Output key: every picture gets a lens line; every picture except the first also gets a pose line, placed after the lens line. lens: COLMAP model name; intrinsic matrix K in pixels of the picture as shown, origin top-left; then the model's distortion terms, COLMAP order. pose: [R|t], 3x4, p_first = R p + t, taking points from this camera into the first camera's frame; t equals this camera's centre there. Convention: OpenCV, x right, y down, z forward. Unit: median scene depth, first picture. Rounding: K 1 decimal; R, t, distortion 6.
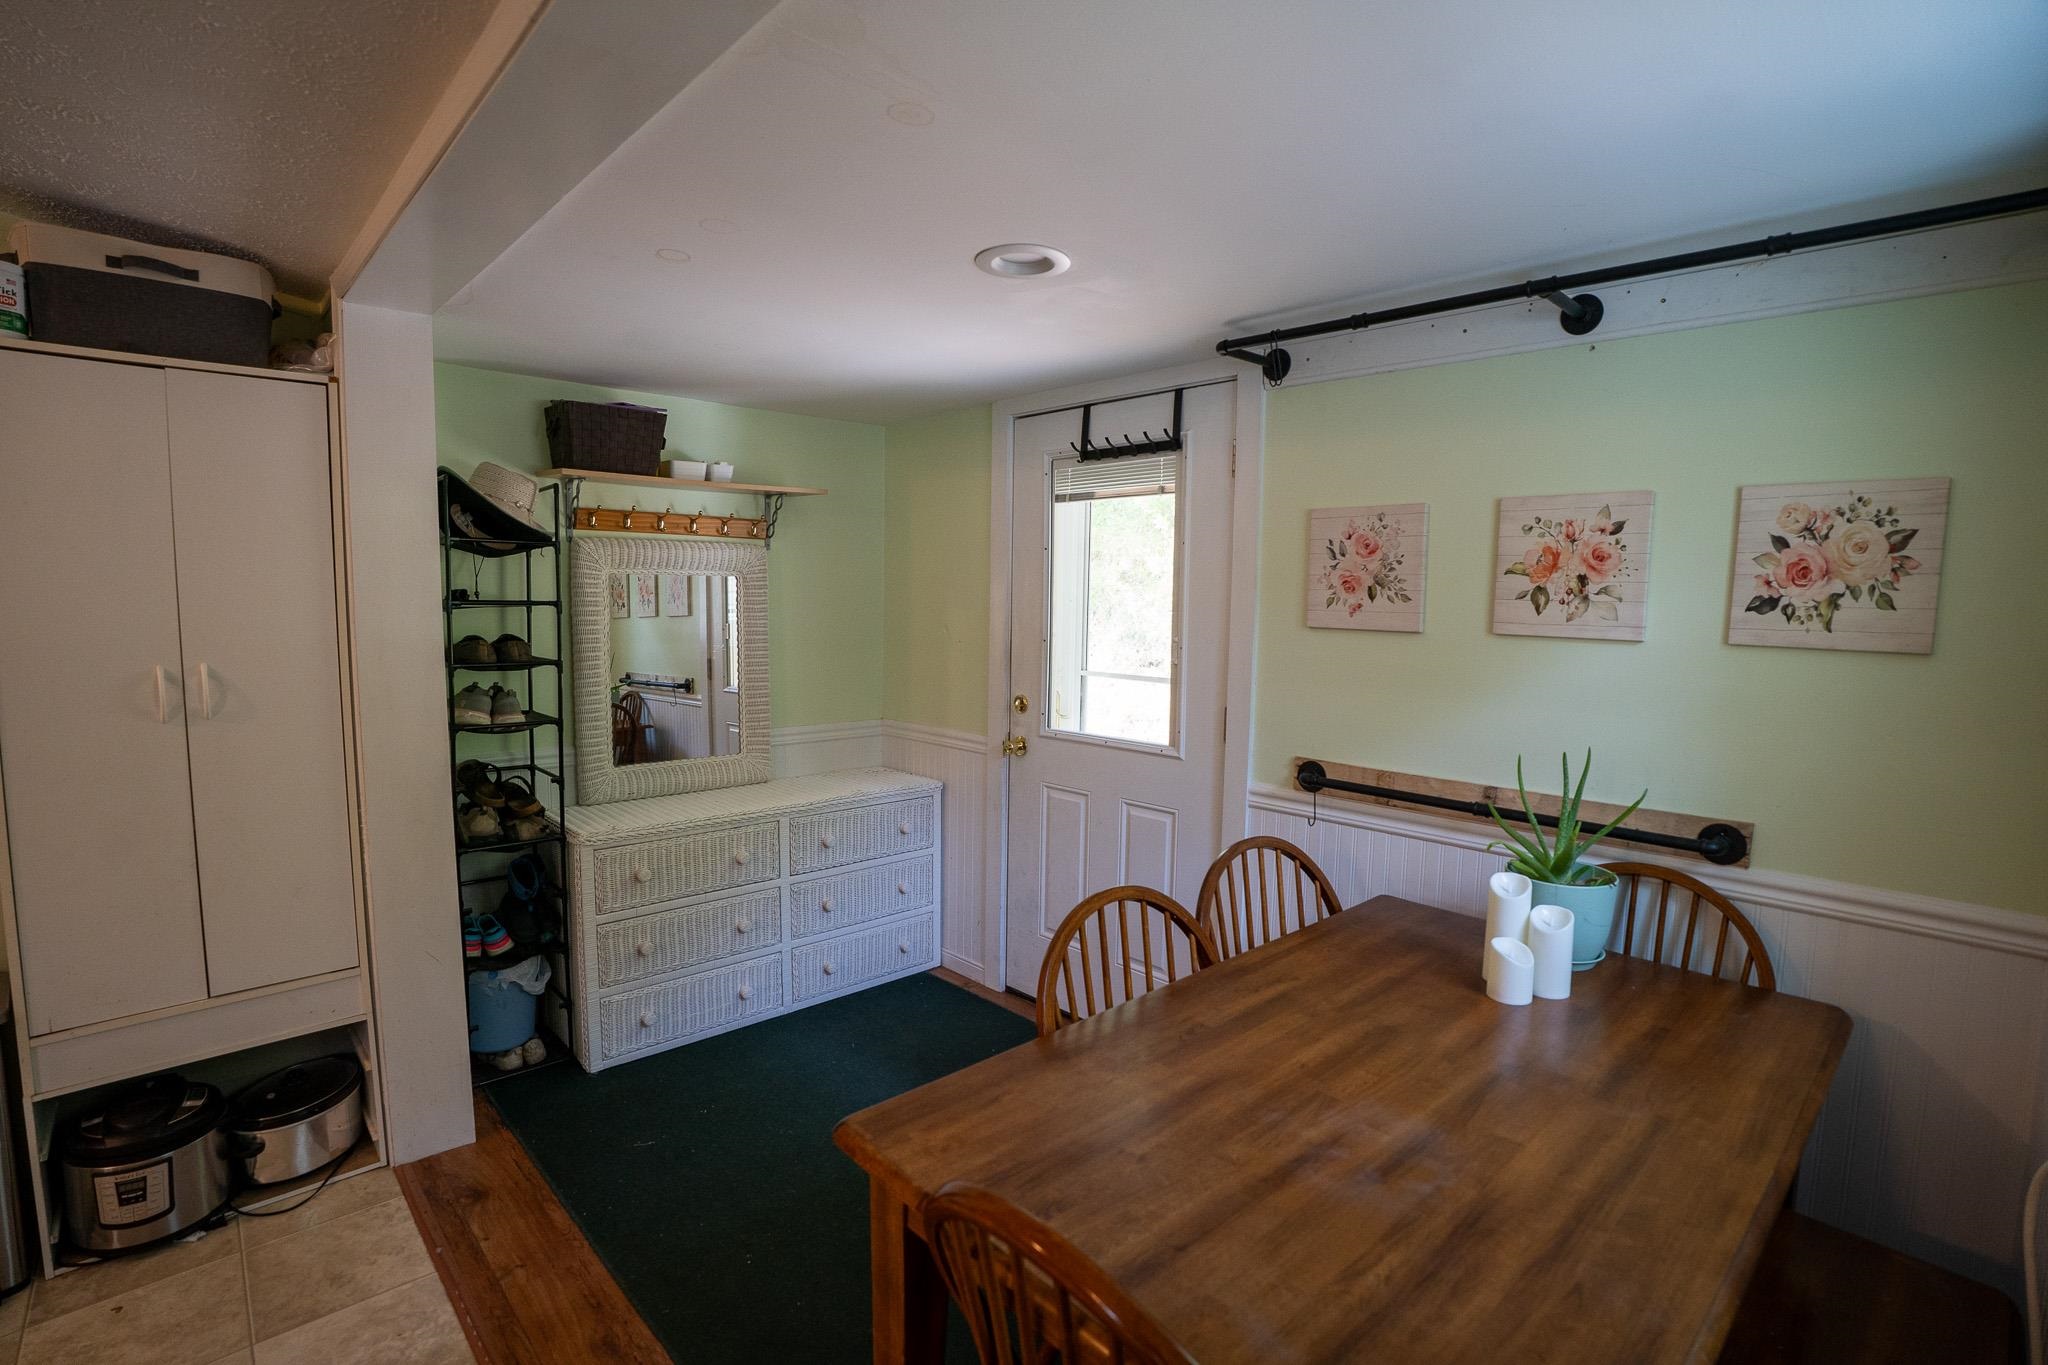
lens RADIAL K [[952.9, 0, 1020.6], [0, 952.9, 683.0], [0, 0, 1]] dist [-0.070046, 0.019789]
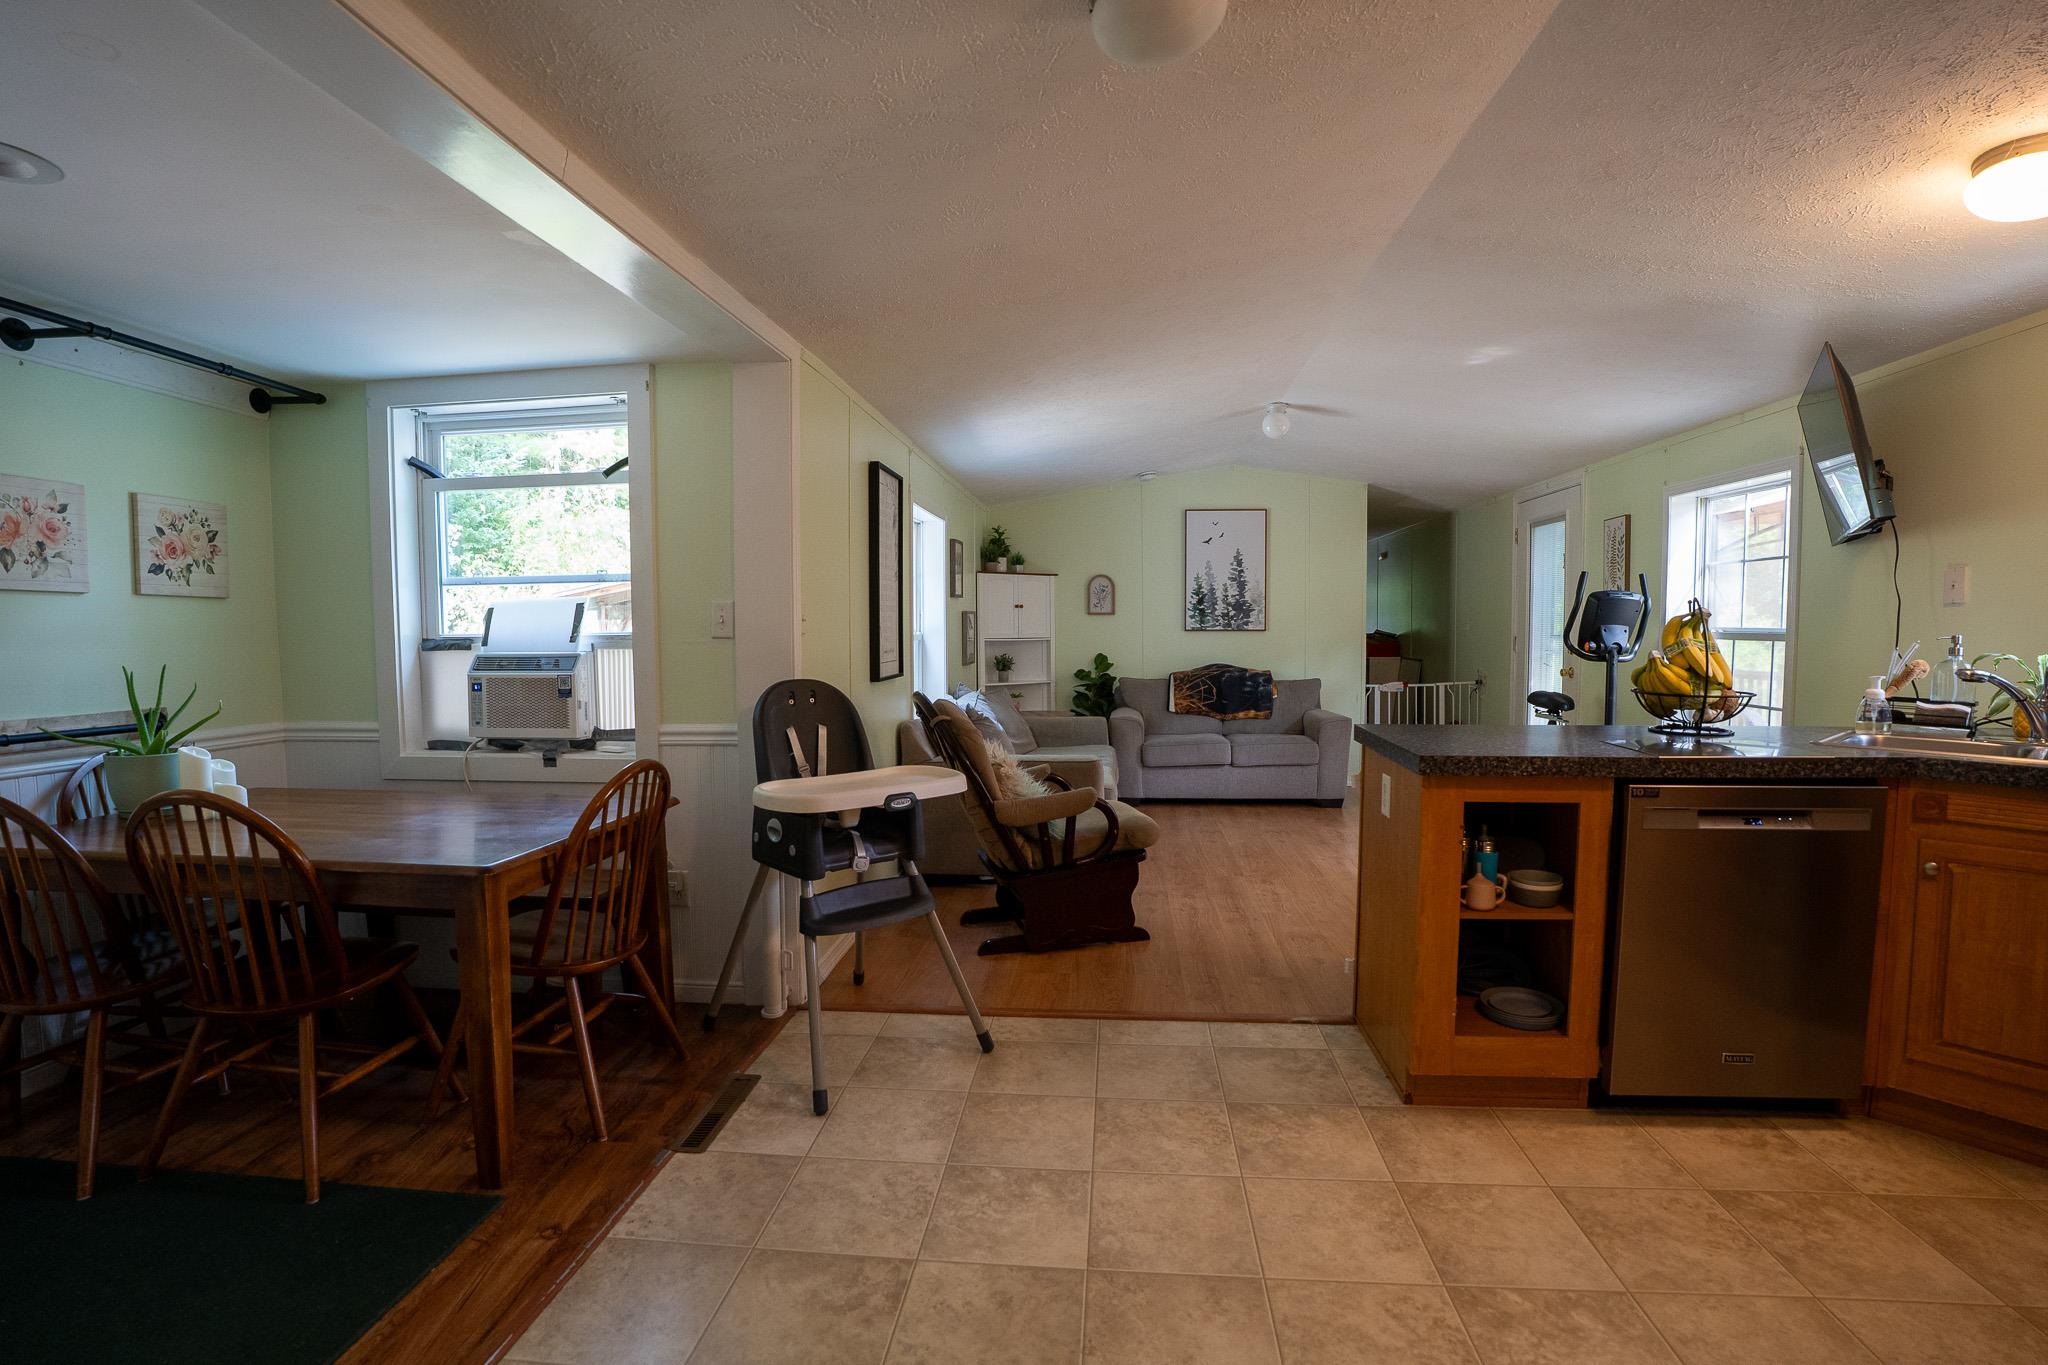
lens RADIAL K [[952.9, 0, 1020.6], [0, 952.9, 683.0], [0, 0, 1]] dist [-0.070046, 0.019789]
pose [[-0.651923, -0.052677, 0.756453, -0.920183], [0.067486, 0.989595, 0.127072, 0.007877], [-0.755276, 0.133891, -0.641585, 0.600510]]
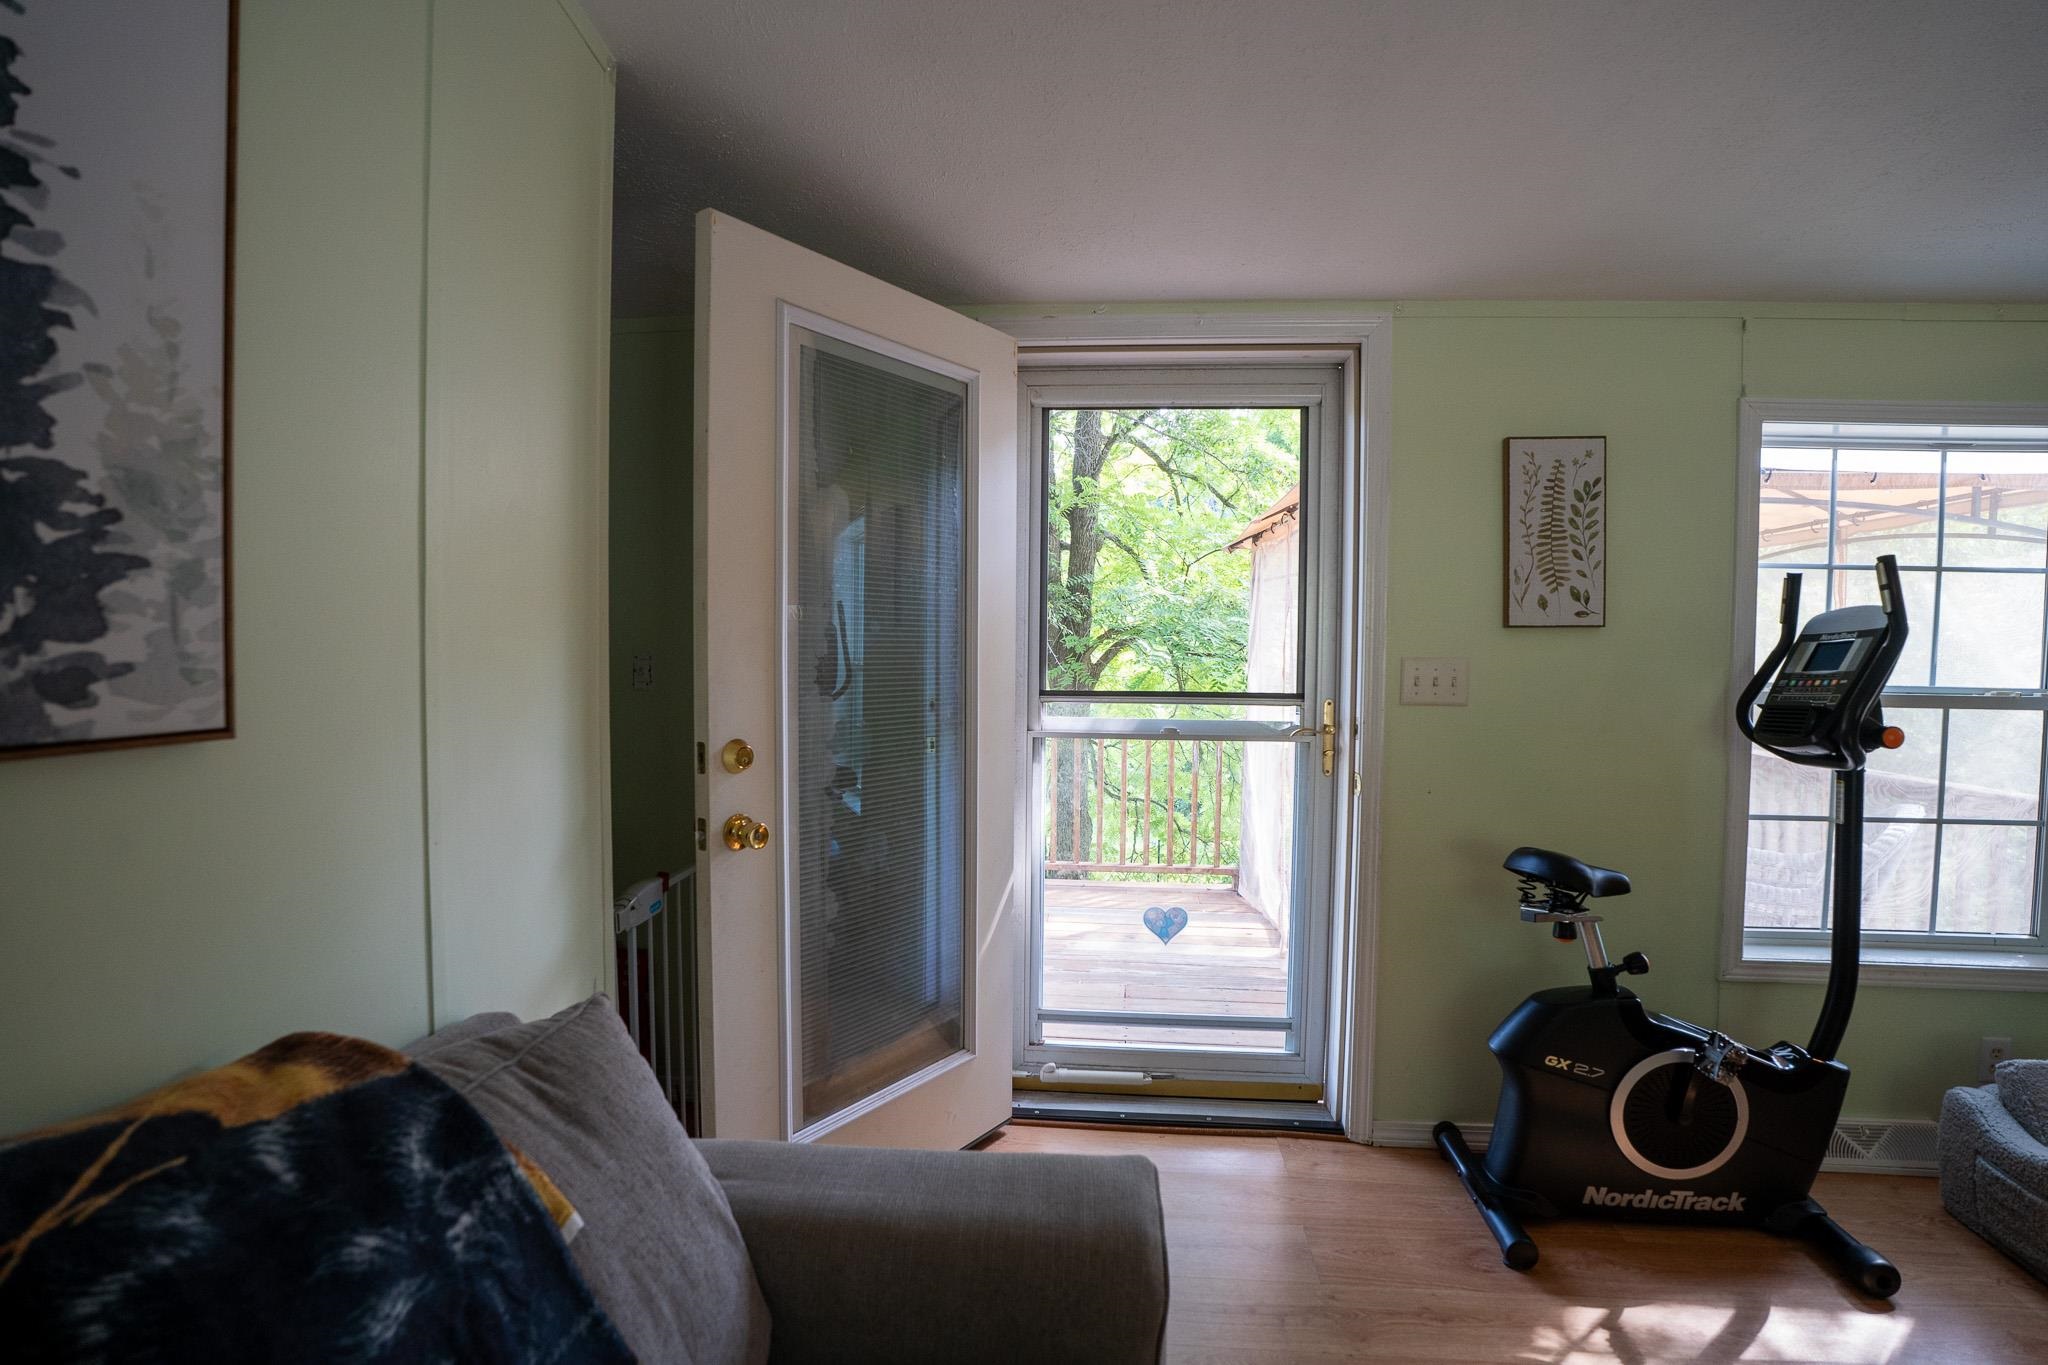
lens RADIAL K [[952.9, 0, 1020.6], [0, 952.9, 683.0], [0, 0, 1]] dist [-0.070046, 0.019789]
pose [[-0.754164, 0.005689, -0.656662, 0.712764], [-0.081501, 0.991420, 0.102192, 0.177211], [0.651609, 0.130588, -0.747230, -1.284235]]
